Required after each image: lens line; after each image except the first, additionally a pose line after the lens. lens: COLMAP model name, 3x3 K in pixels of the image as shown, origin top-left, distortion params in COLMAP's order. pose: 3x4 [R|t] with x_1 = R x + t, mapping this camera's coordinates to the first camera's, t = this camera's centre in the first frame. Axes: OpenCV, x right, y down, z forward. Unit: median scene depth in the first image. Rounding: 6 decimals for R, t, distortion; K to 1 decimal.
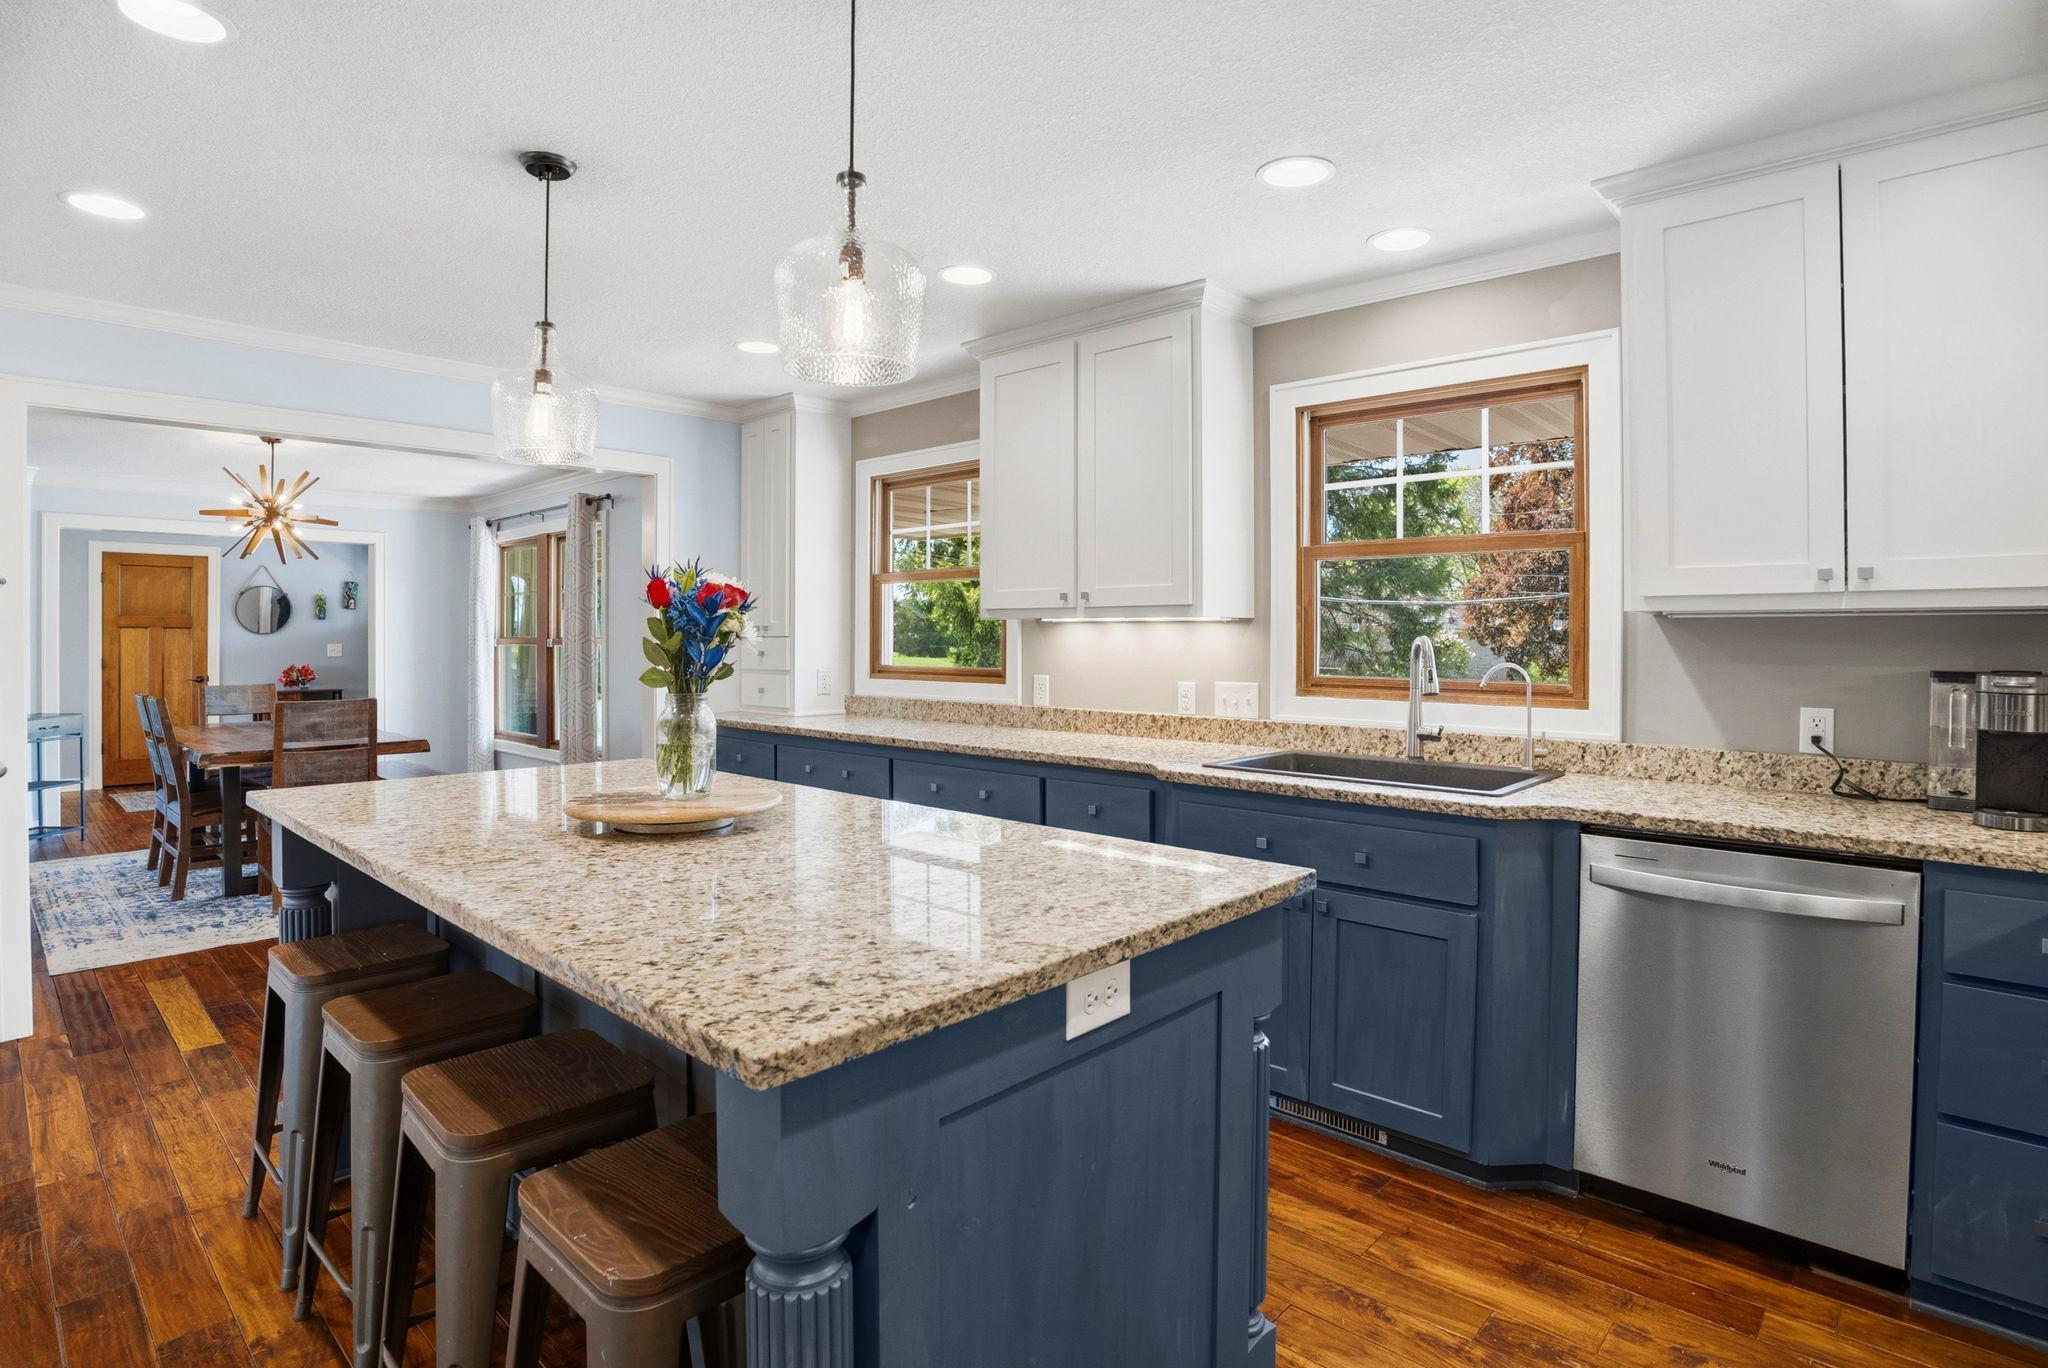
lens RADIAL K [[1038.5, 0, 1029.1], [0, 1038.5, 657.8], [0, 0, 1]] dist [-0.047483, 0.009384]
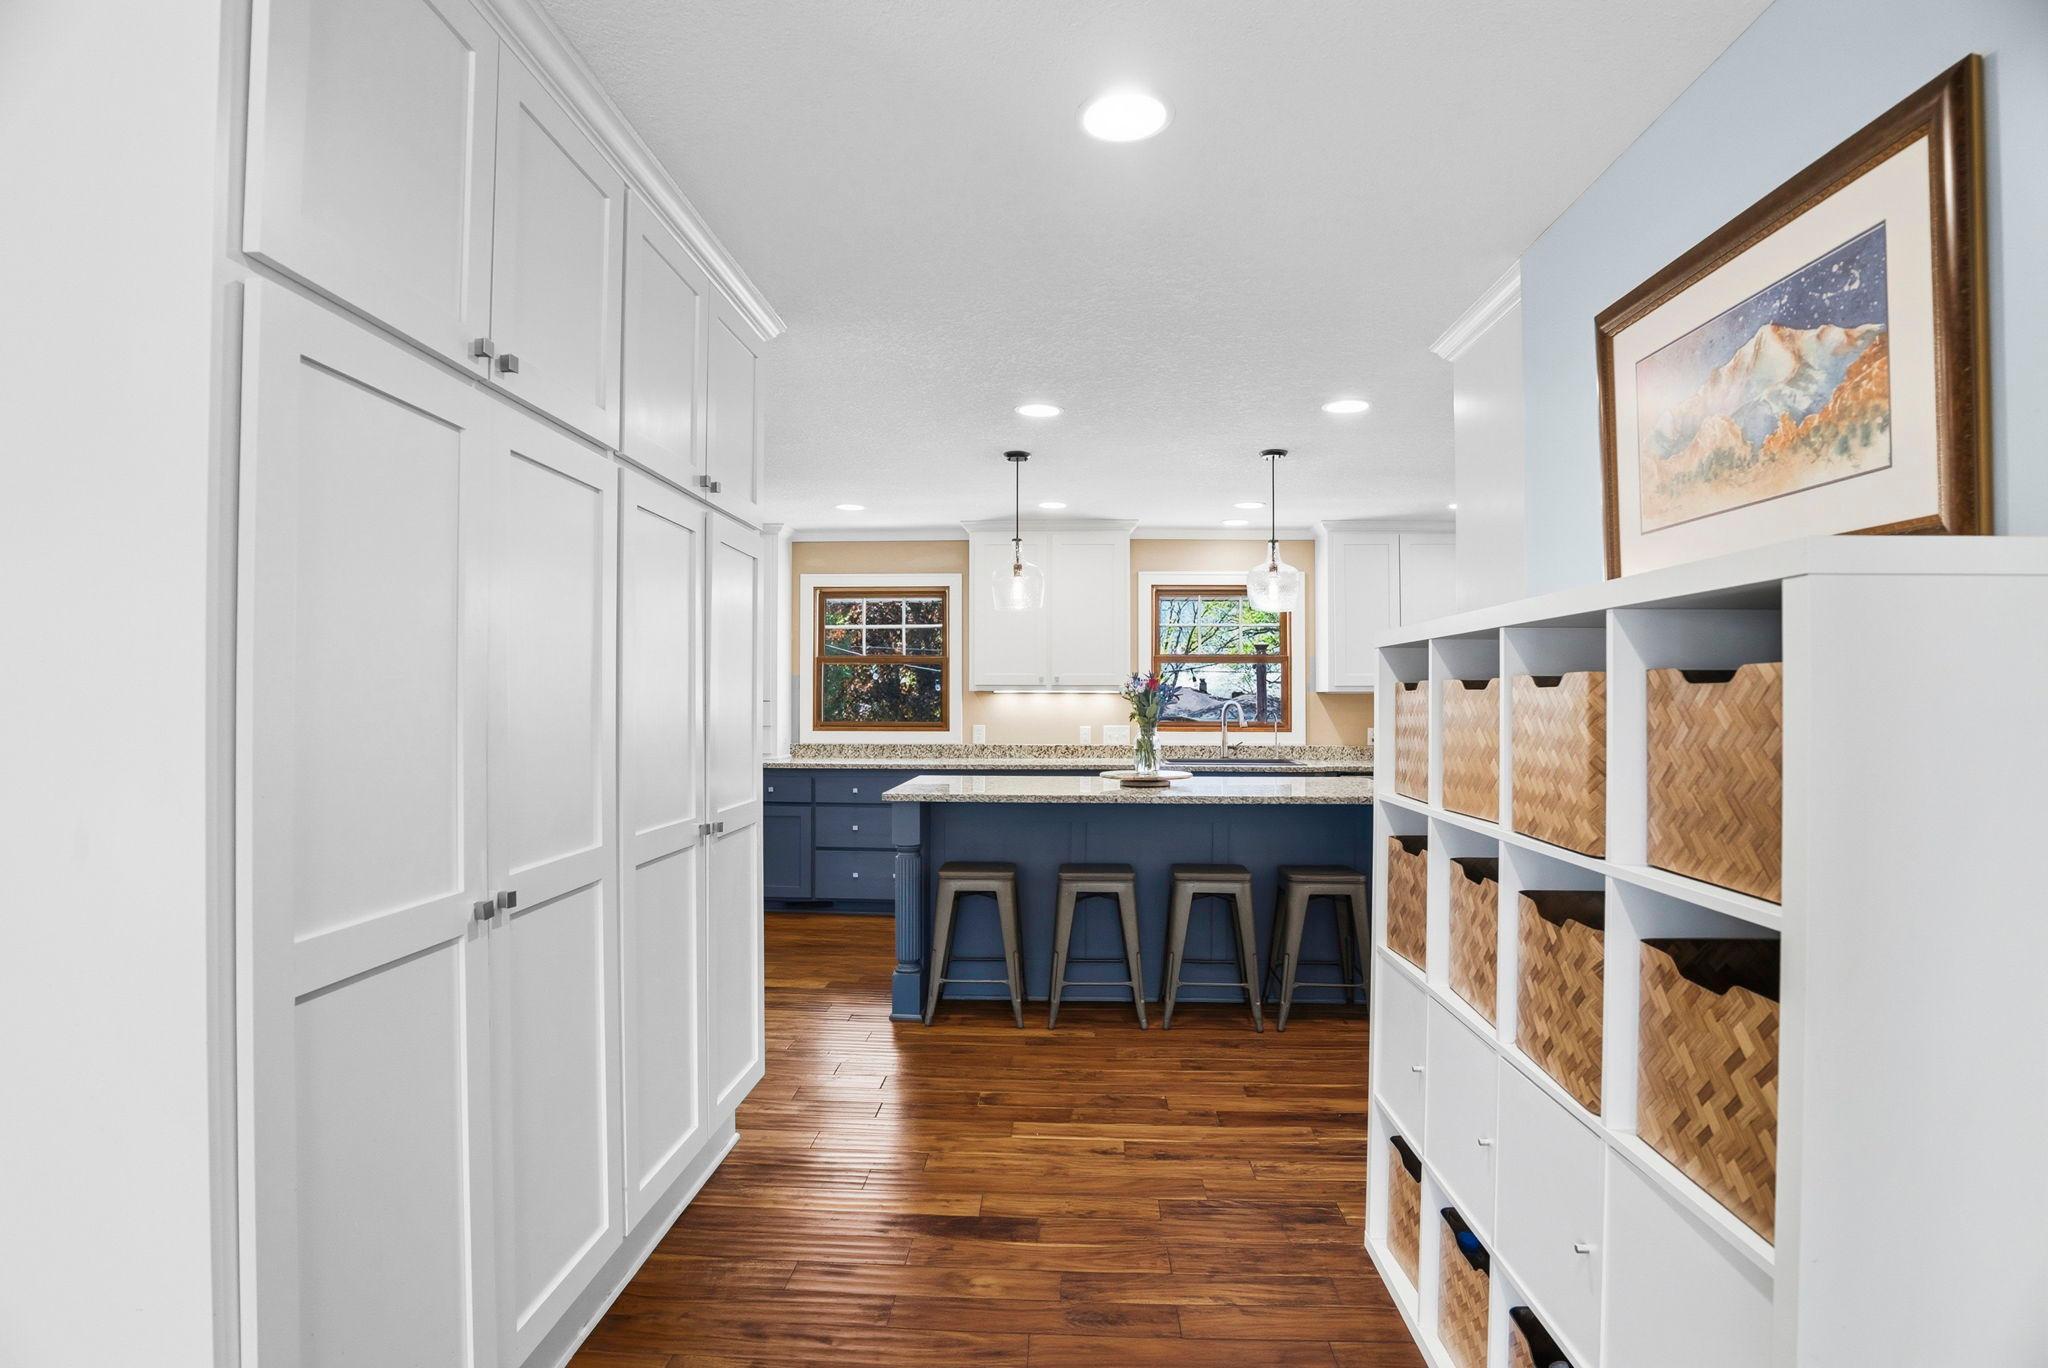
lens RADIAL K [[1038.5, 0, 1018.0], [0, 1038.5, 683.6], [0, 0, 1]] dist [-0.047483, 0.009384]
pose [[0.769401, 0.009810, 0.638691, -1.508545], [0.011577, 0.999504, -0.029297, 0.001190], [-0.638661, 0.029935, 0.768905, -0.444896]]
